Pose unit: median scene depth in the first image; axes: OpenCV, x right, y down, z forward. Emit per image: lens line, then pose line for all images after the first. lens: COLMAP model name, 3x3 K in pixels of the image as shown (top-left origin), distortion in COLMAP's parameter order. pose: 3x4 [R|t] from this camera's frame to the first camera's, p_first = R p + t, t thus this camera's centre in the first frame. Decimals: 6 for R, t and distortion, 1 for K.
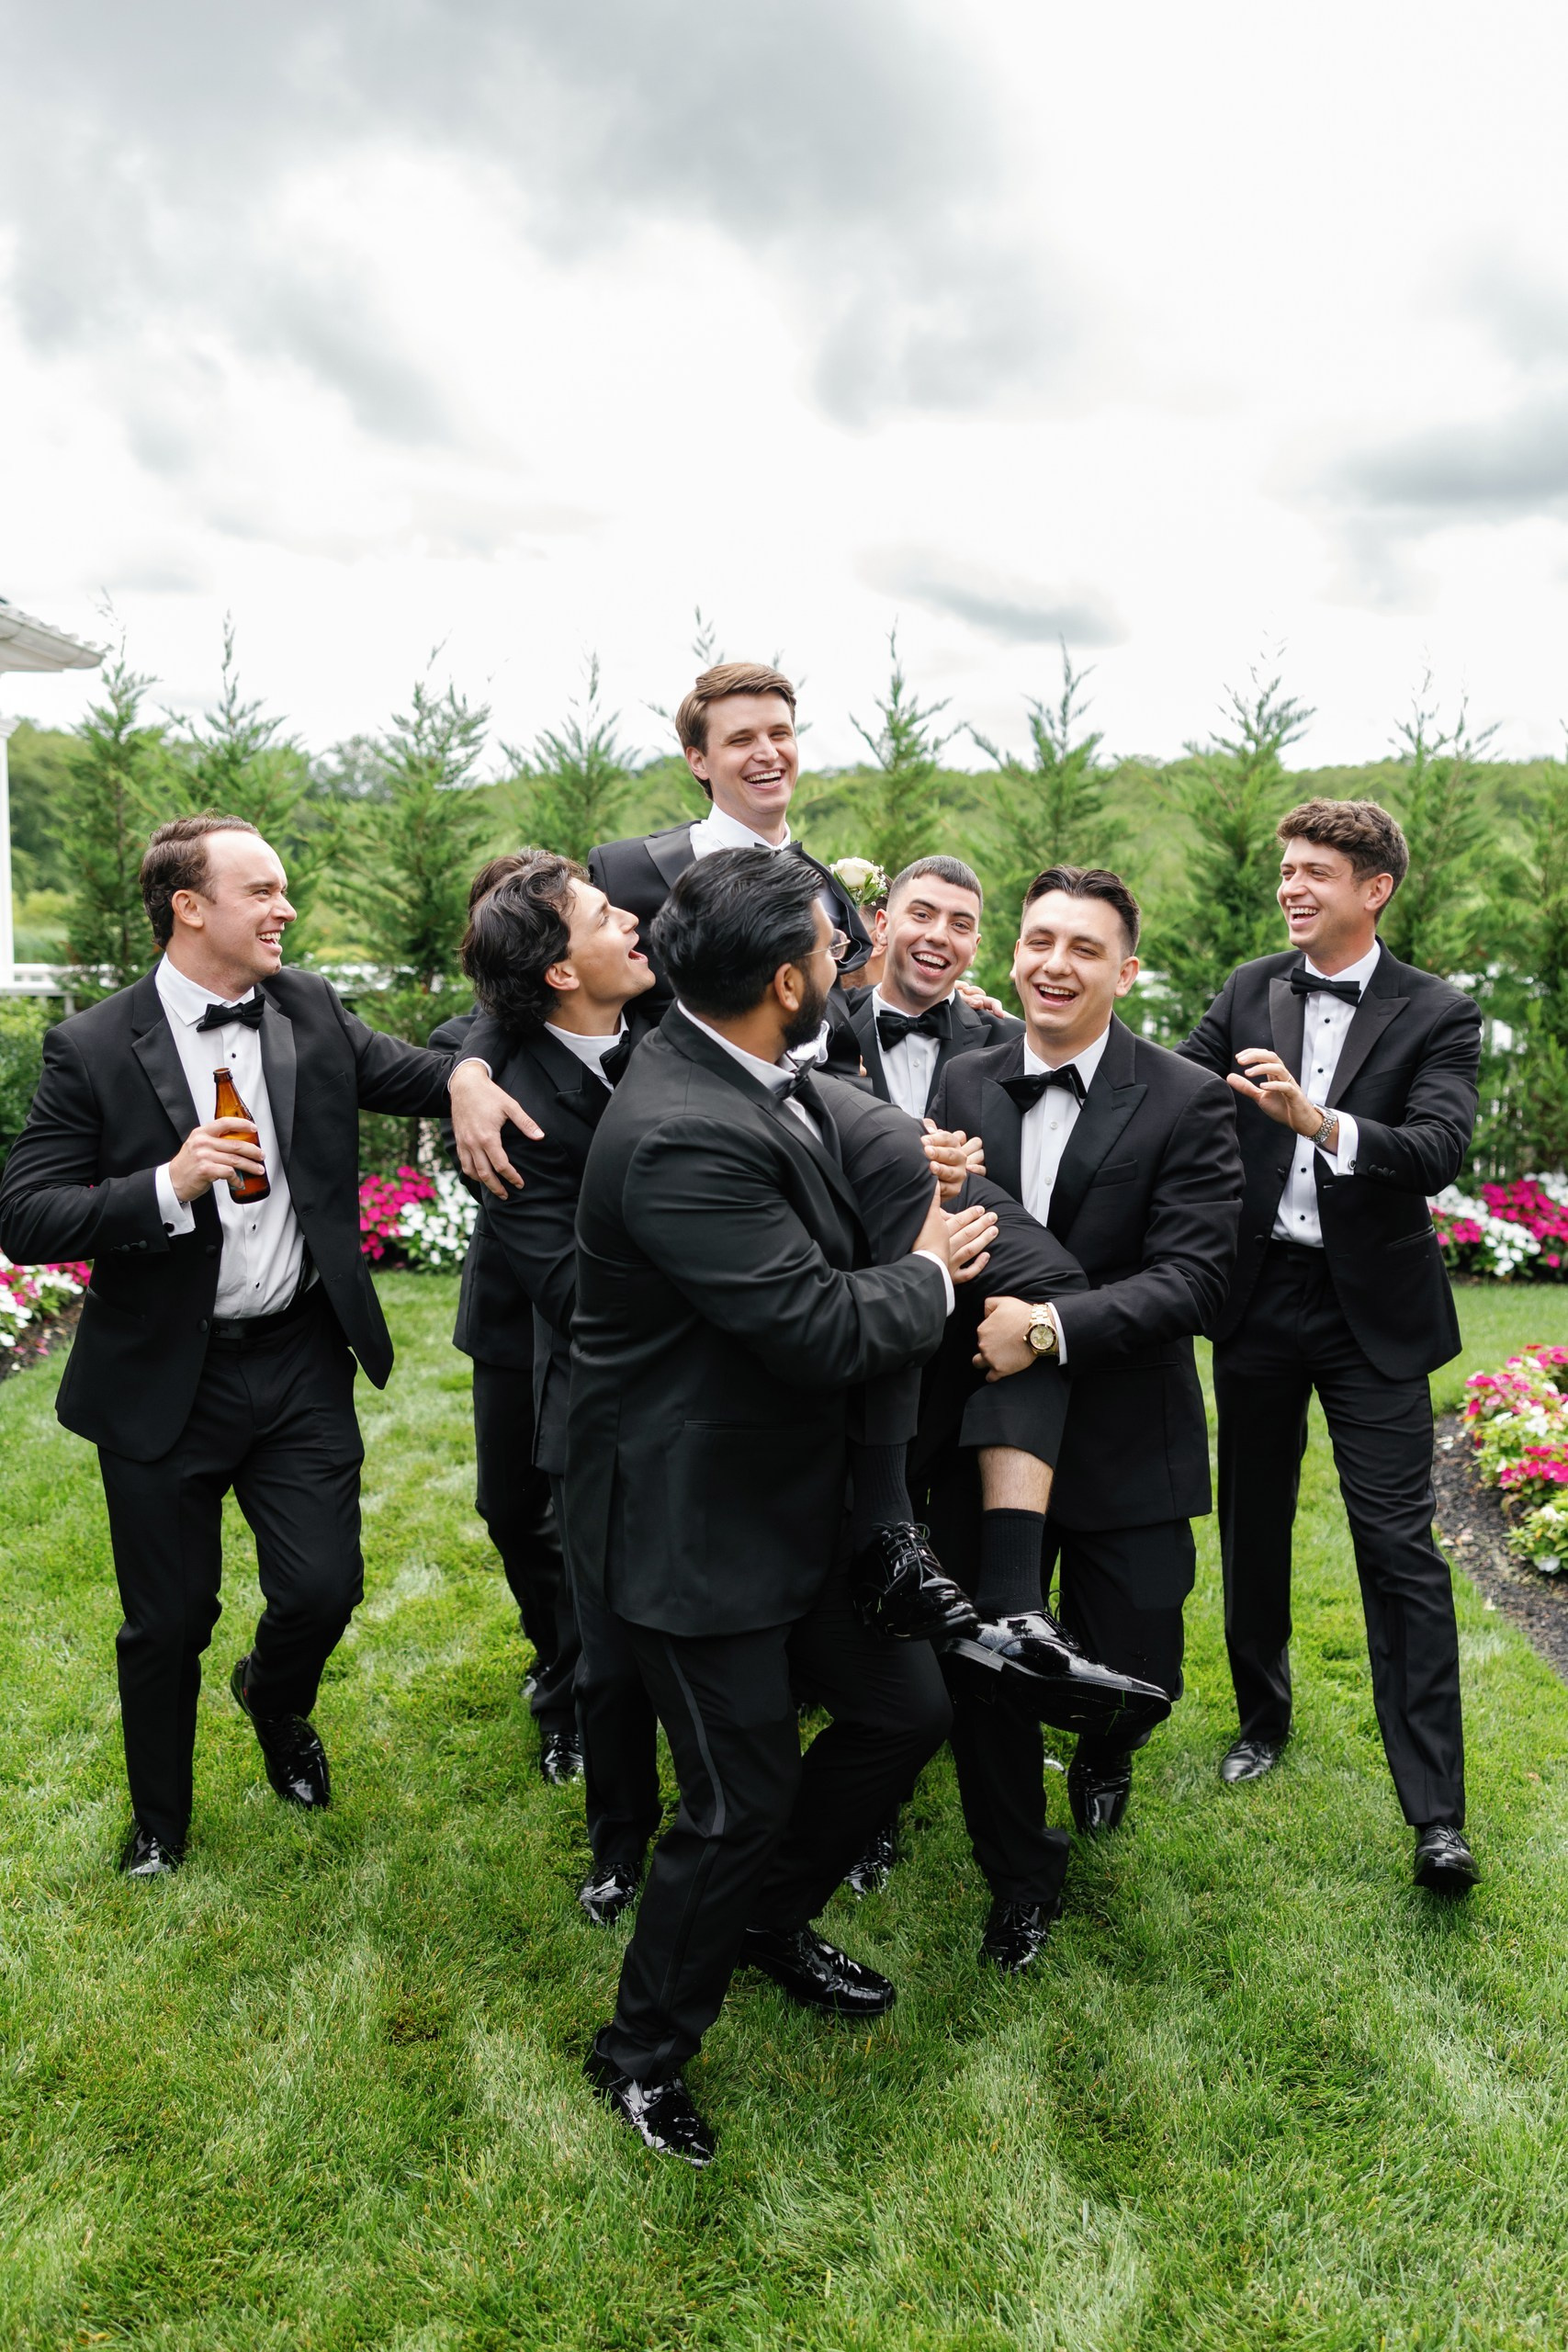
lens RADIAL K [[2016.7, 0, 816.6], [0, 2016.7, 1154.3], [0, 0, 1]] dist [0.000865, -0.001072]
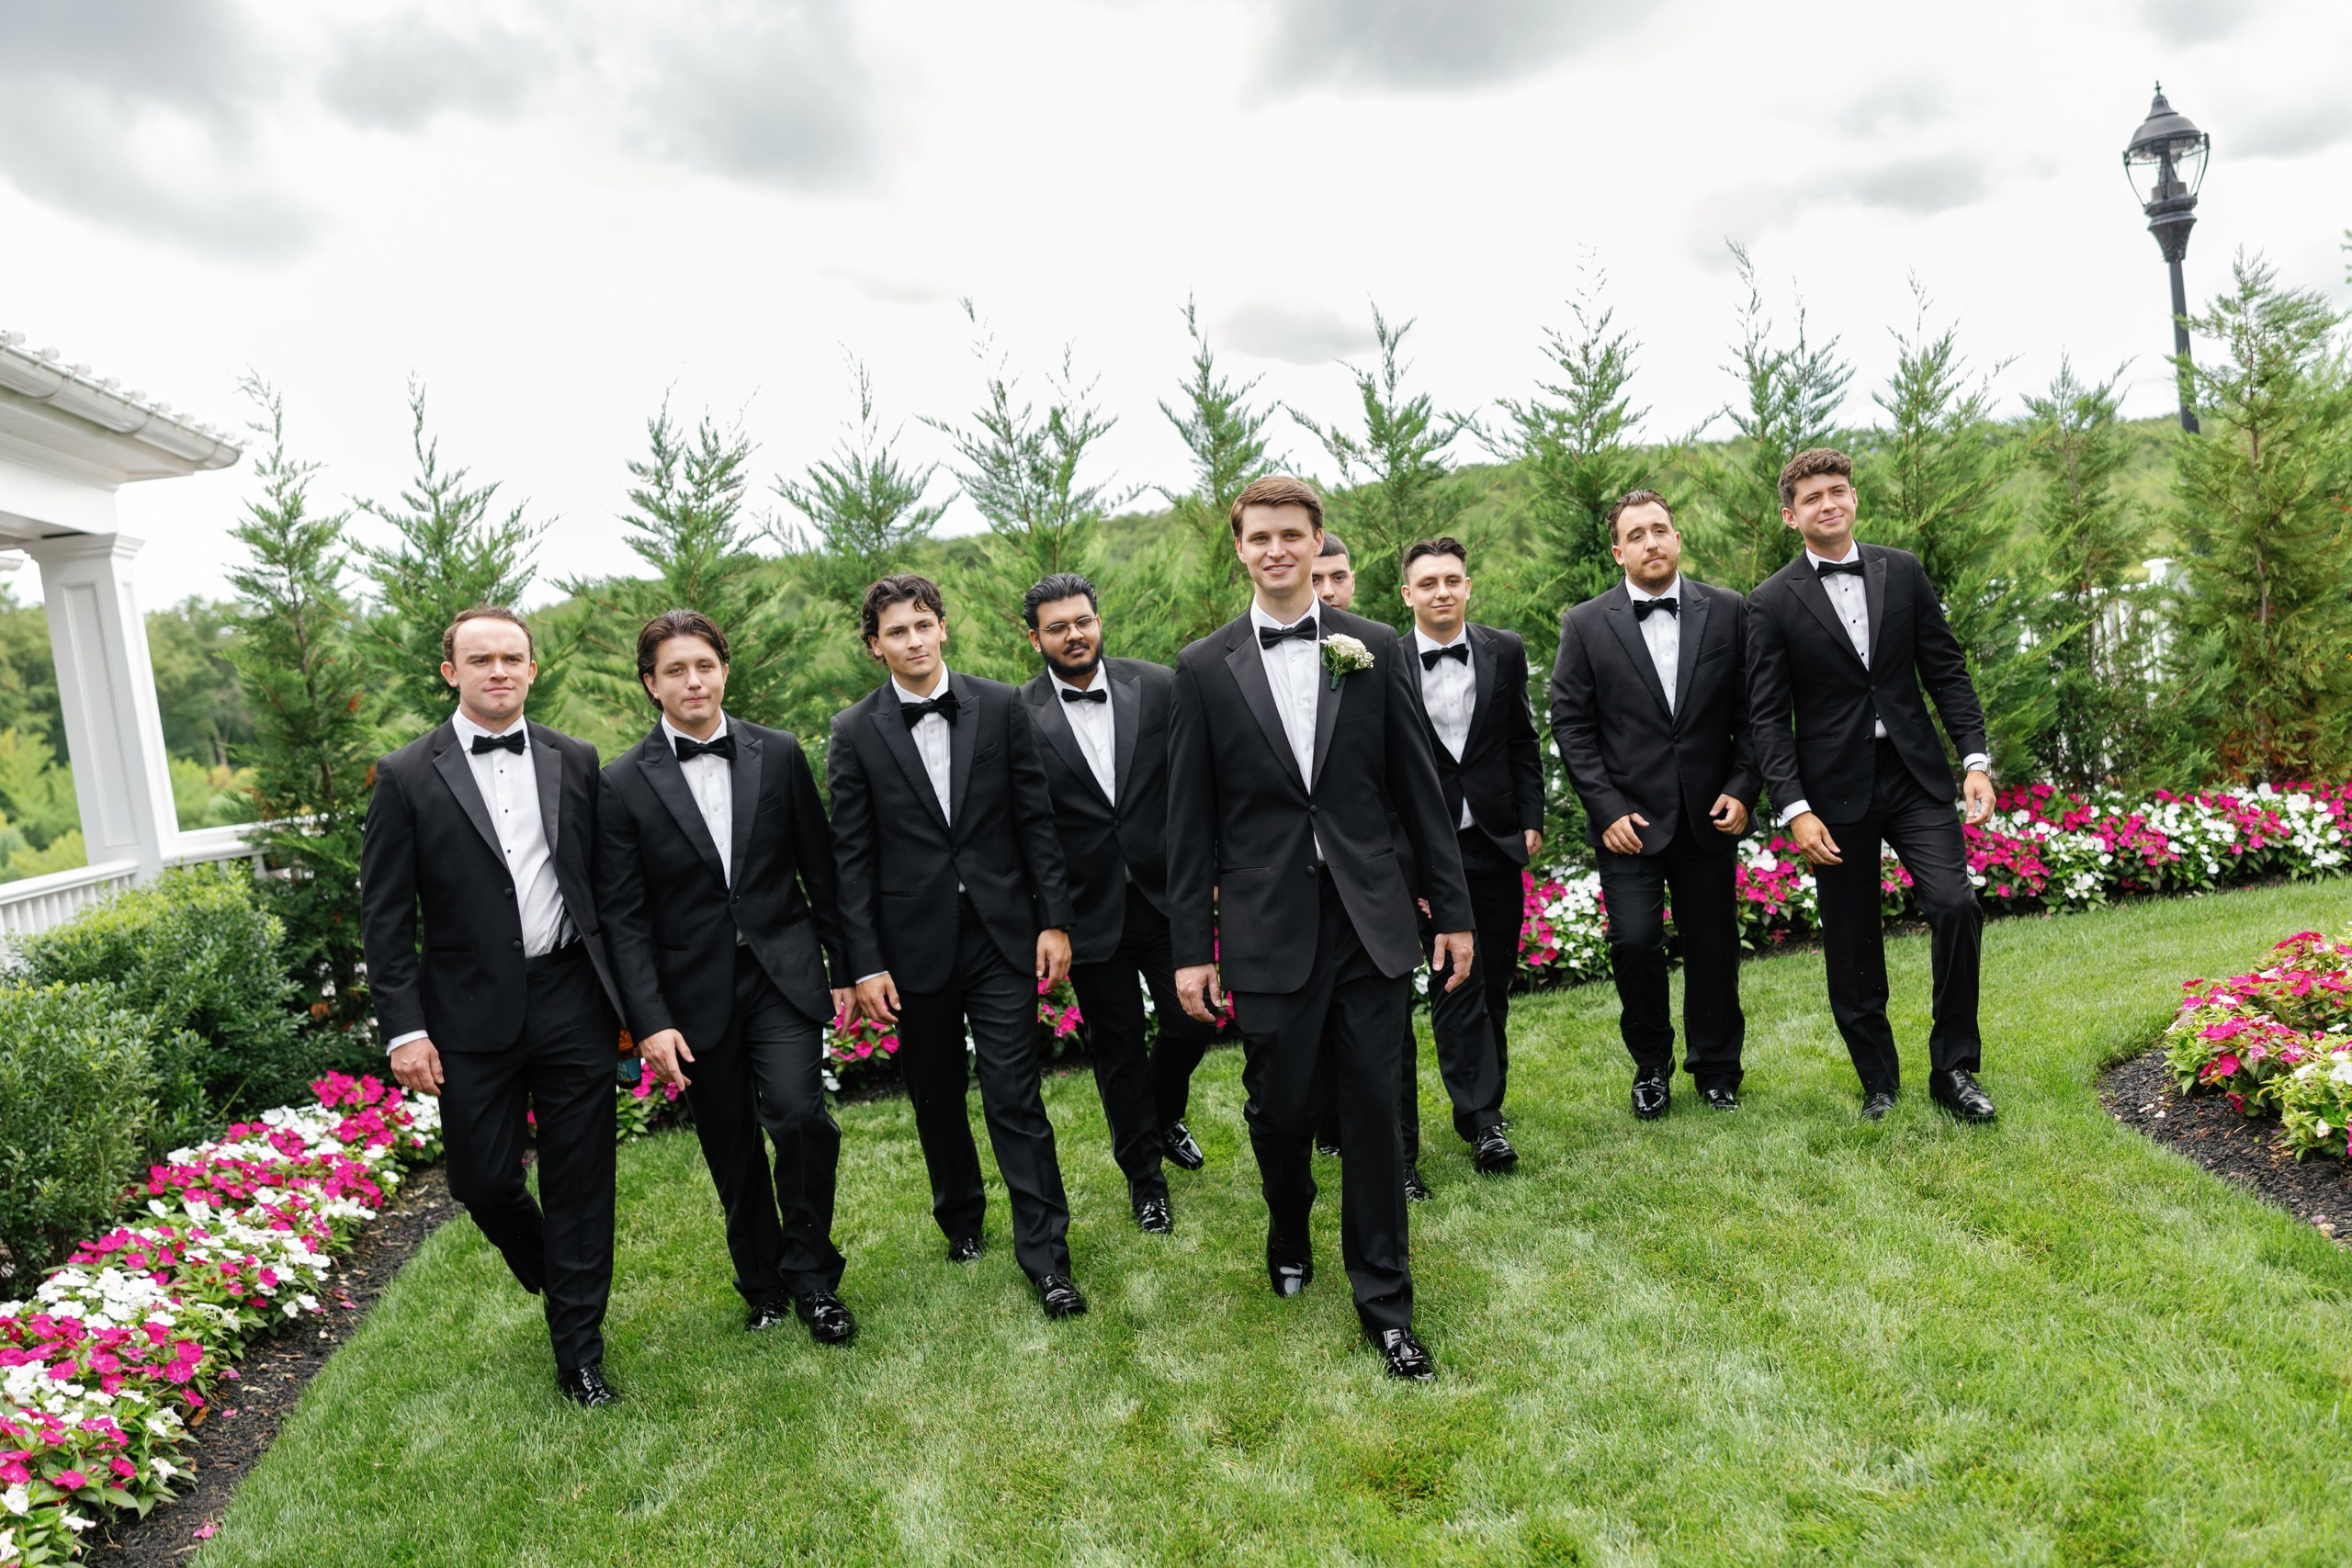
lens RADIAL K [[1963.1, 0, 1218.6], [0, 1963.1, 787.5], [0, 0, 1]] dist [0.001016, -0.010823]
pose [[0.976760, -0.146282, 0.156659, -0.116616], [0.155116, 0.986840, -0.045667, -0.008625], [-0.147918, 0.068906, 0.986596, 0.158998]]
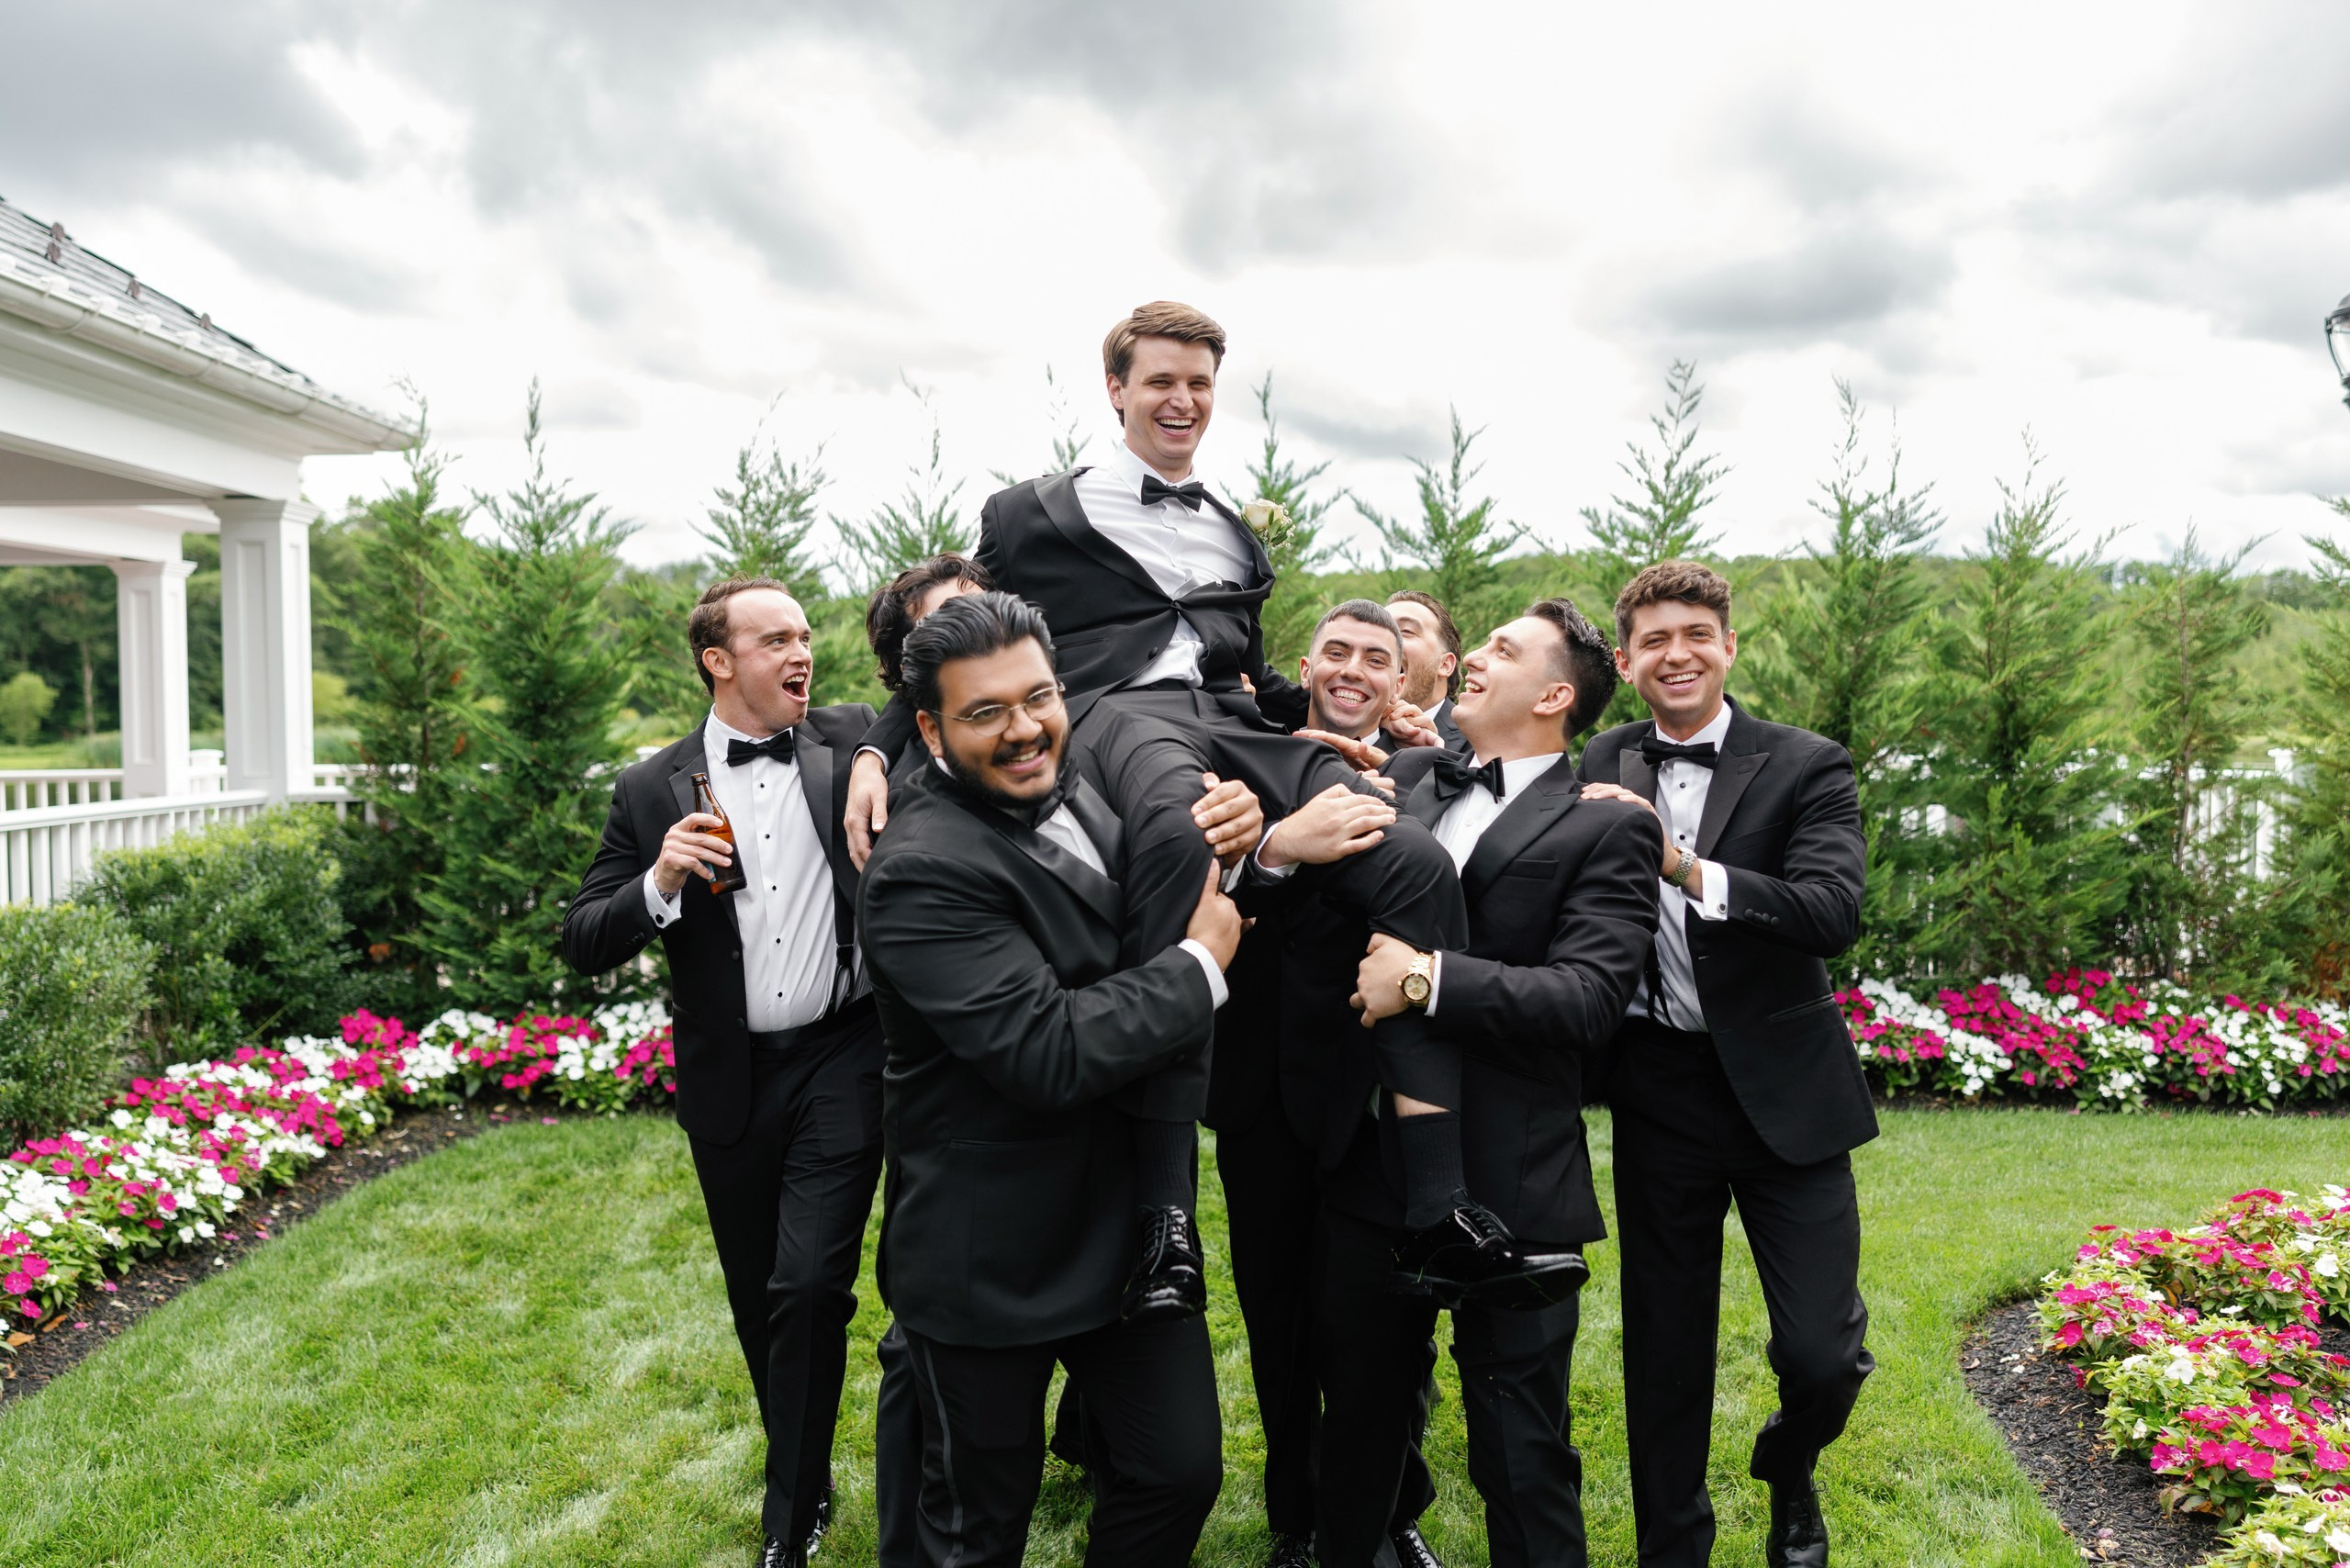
lens RADIAL K [[1839.3, 0, 1175.0], [0, 1839.3, 784.0], [0, 0, 1]] dist [-0.003994, -0.009477]
pose [[0.999885, -0.014673, -0.003732, -0.002298], [0.014351, 0.997073, -0.075103, -0.019967], [0.004823, 0.075041, 0.997169, 0.184527]]
